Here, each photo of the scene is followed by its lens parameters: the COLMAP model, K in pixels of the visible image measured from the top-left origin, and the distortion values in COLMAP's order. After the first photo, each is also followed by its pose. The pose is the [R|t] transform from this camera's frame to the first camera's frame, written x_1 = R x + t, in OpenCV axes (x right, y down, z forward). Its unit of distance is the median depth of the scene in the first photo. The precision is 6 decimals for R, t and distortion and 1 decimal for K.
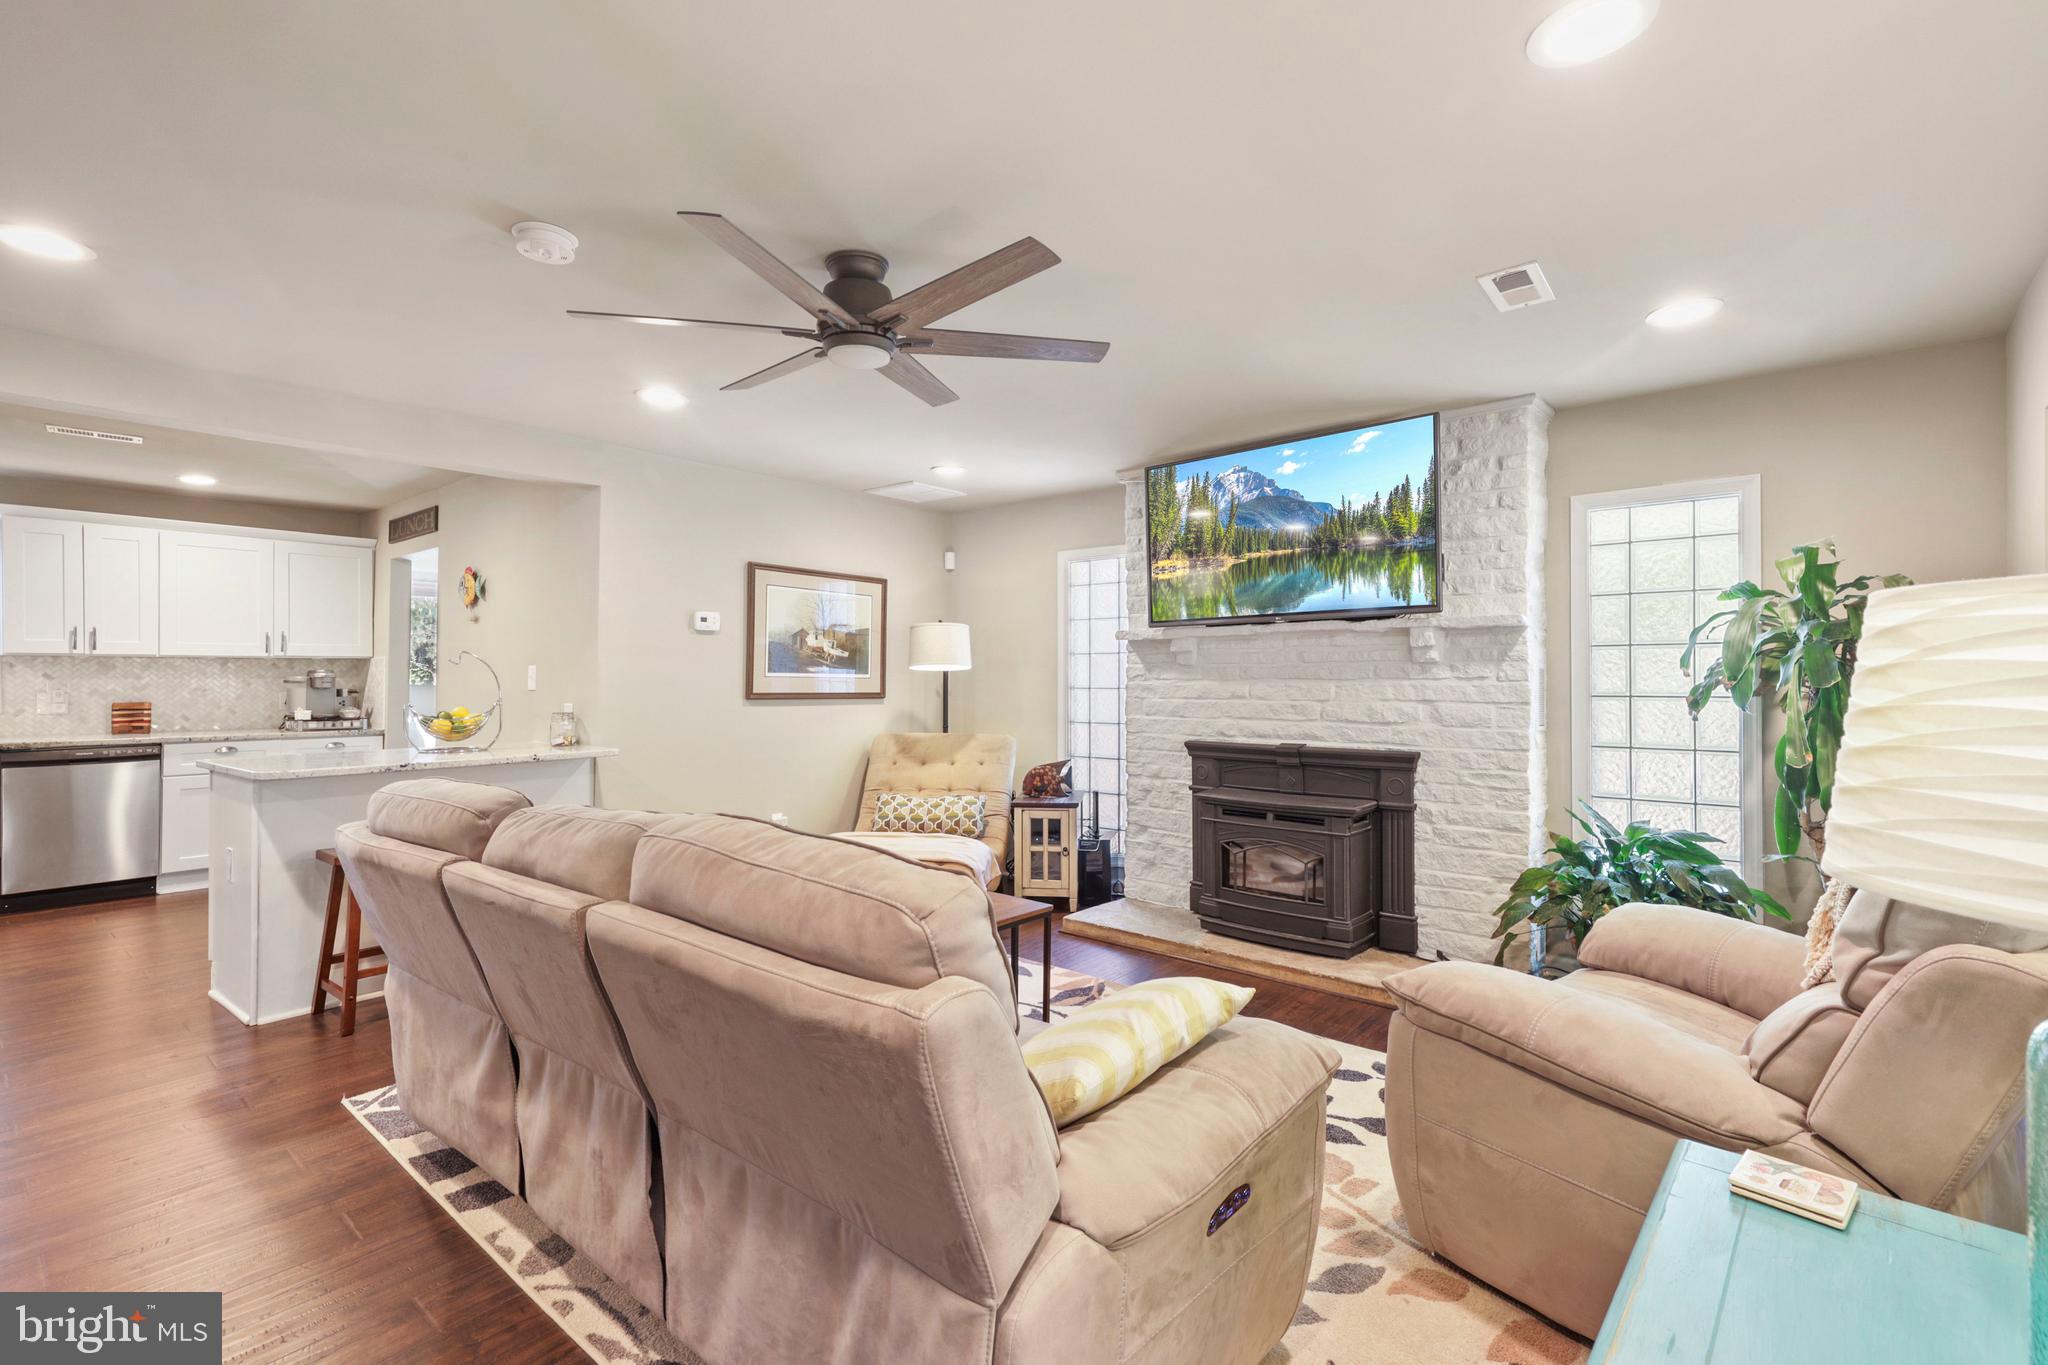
lens RADIAL K [[916.5, 0, 1024.0], [0, 916.5, 682.5], [0, 0, 1]] dist [0.015661, -0.000224]
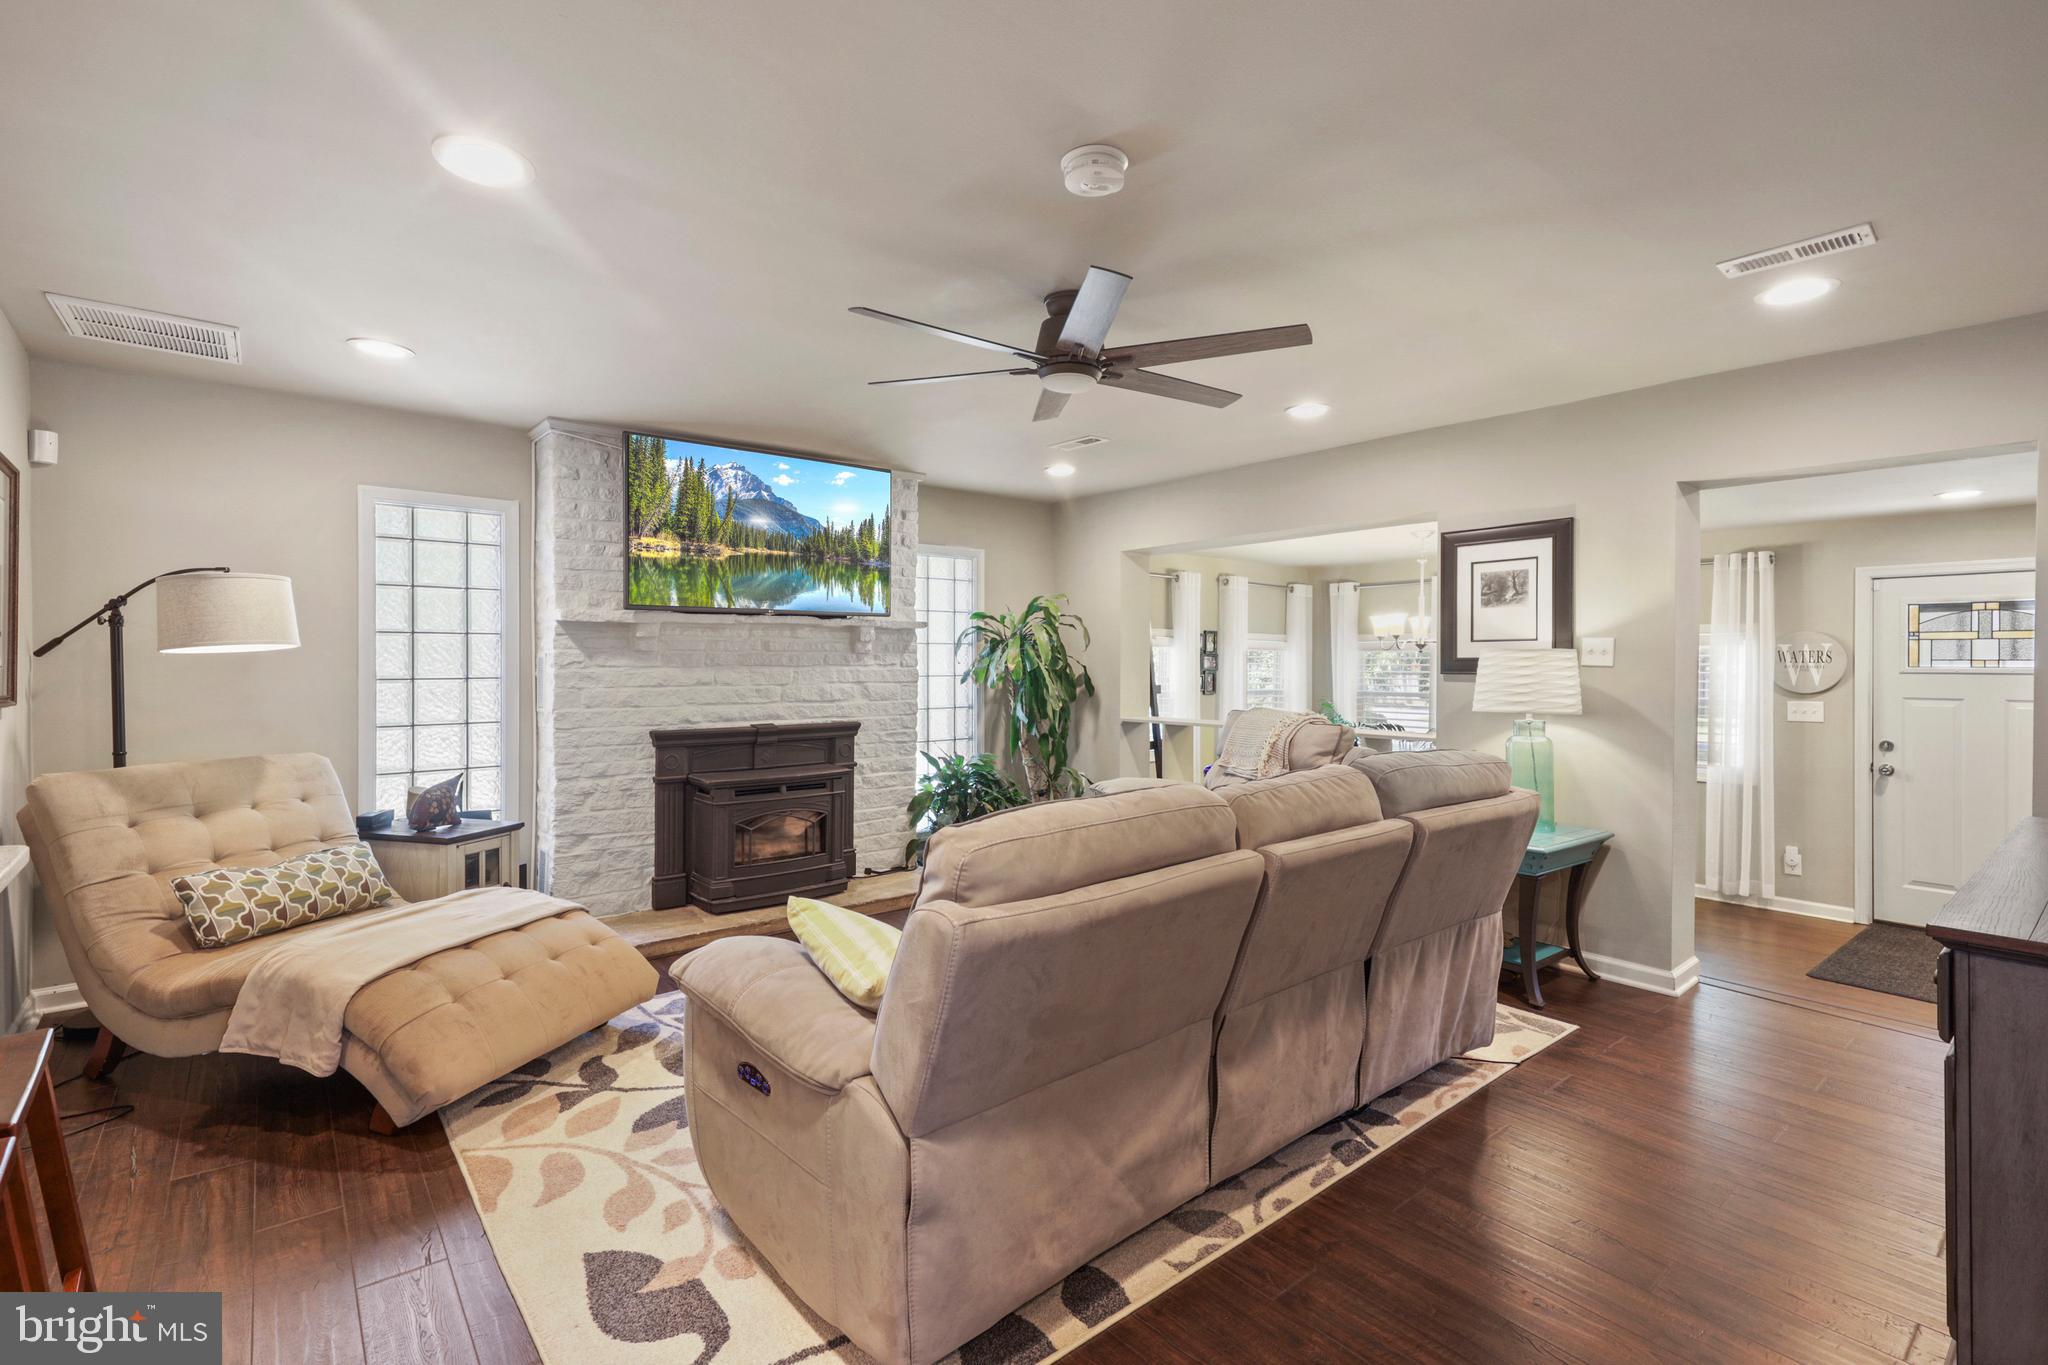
lens RADIAL K [[912.8, 0, 1044.0], [0, 912.8, 655.5], [0, 0, 1]] dist [0.002219, -0.000068]
pose [[0.116916, 0.015112, 0.993027, -0.759841], [0.005790, 0.999857, -0.015898, 0.003351], [-0.993125, 0.007609, 0.116812, 0.526890]]
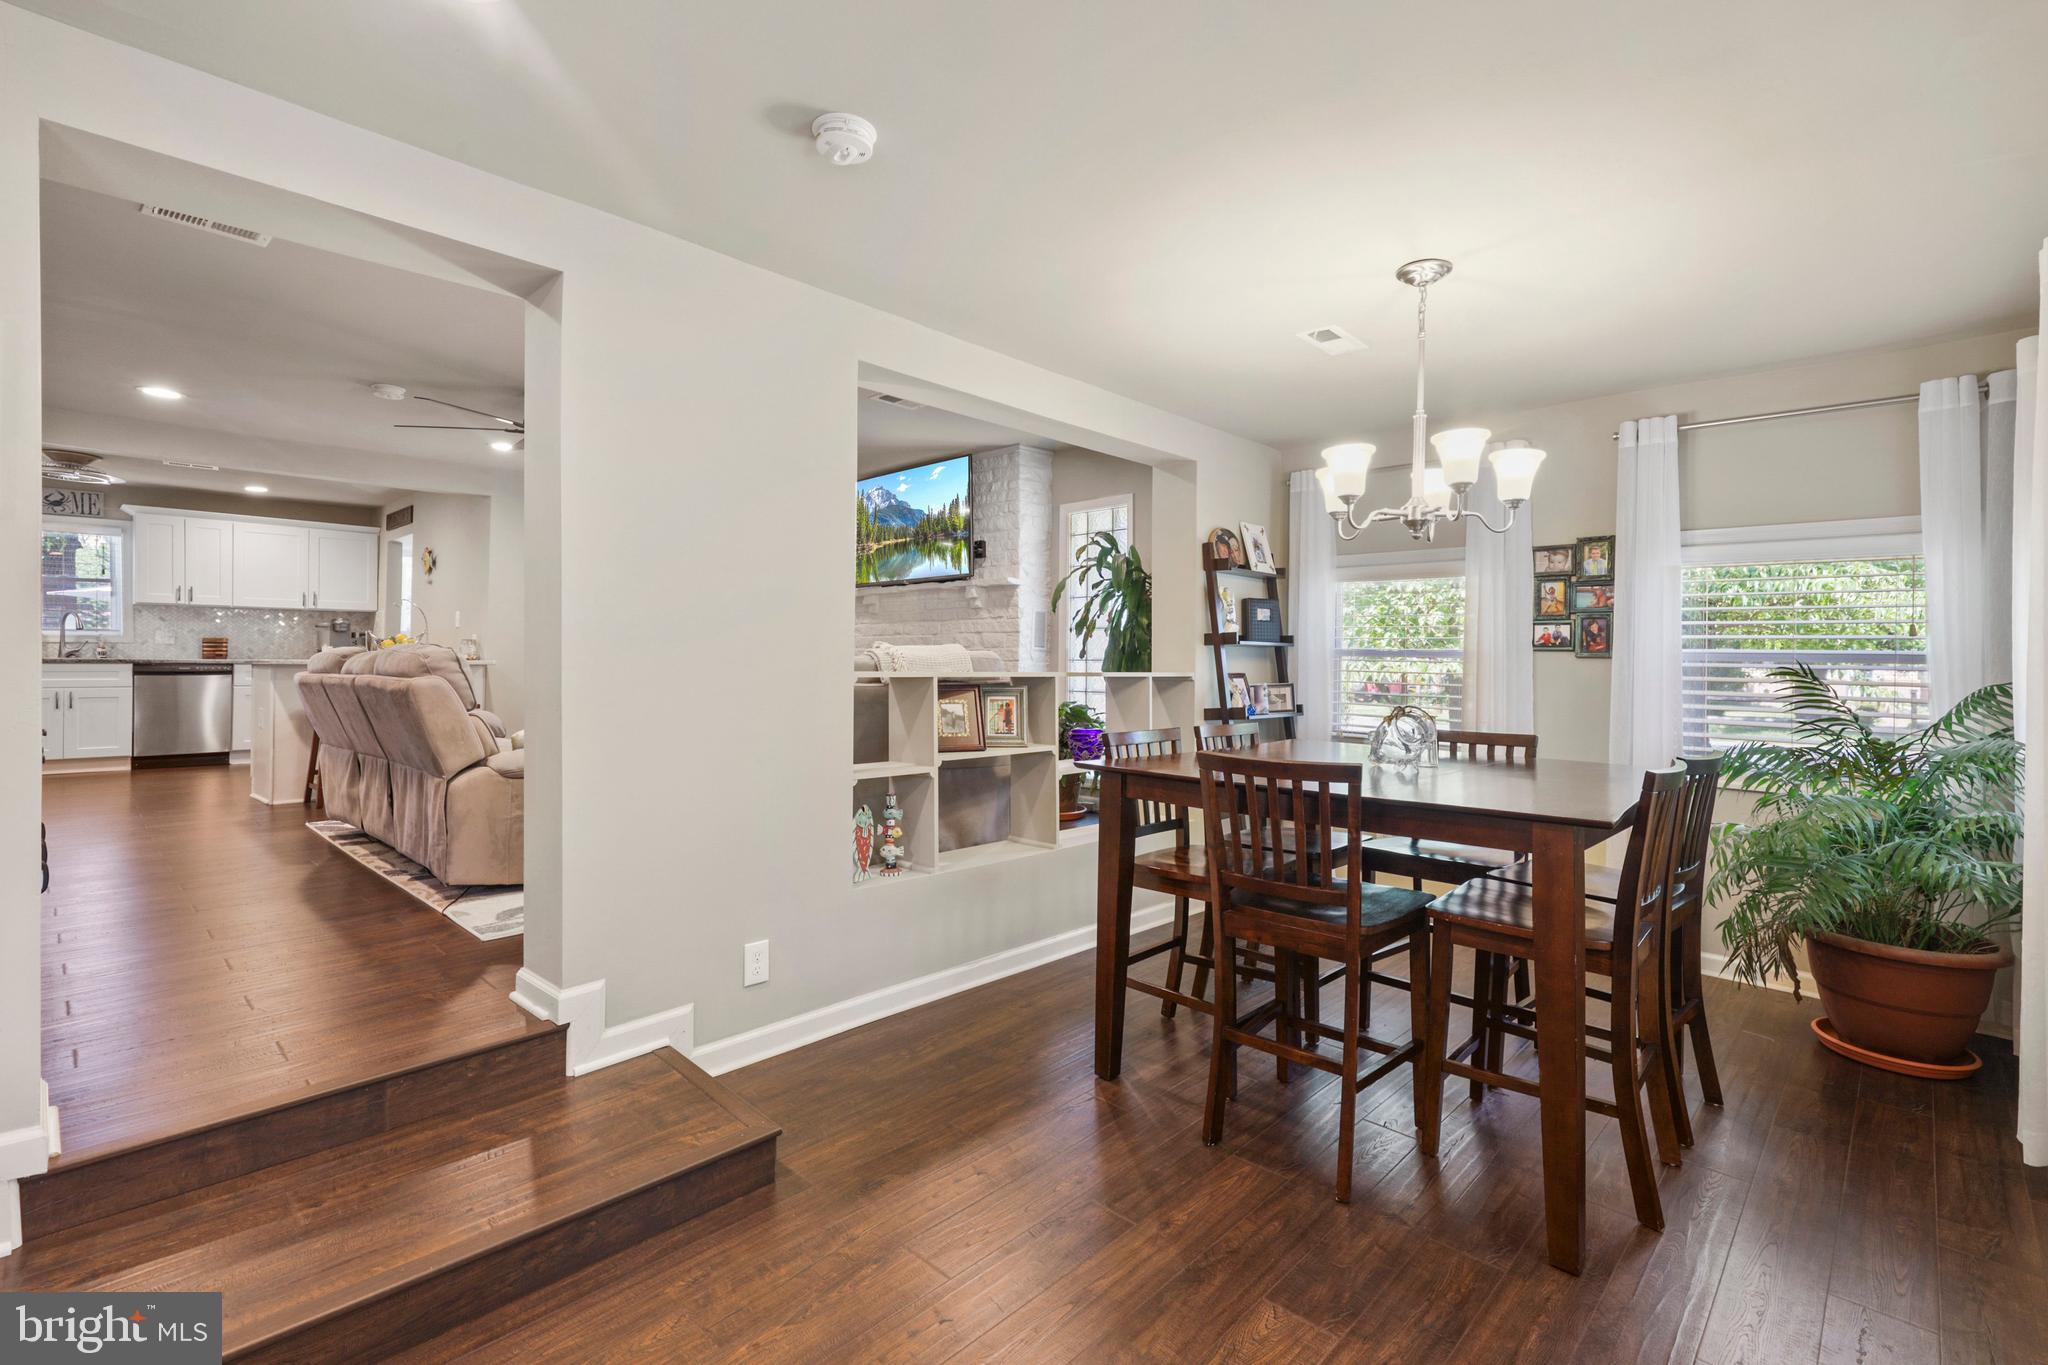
lens RADIAL K [[750.0, 0, 910.6], [0, 750.0, 651.0], [0, 0, 1]] dist [-0.012016, -0.000048]
pose [[0.999793, 0.009072, -0.018226, 0.314234], [-0.008895, 0.999913, 0.009745, 0.037697], [0.018312, -0.009581, 0.999786, -0.301253]]
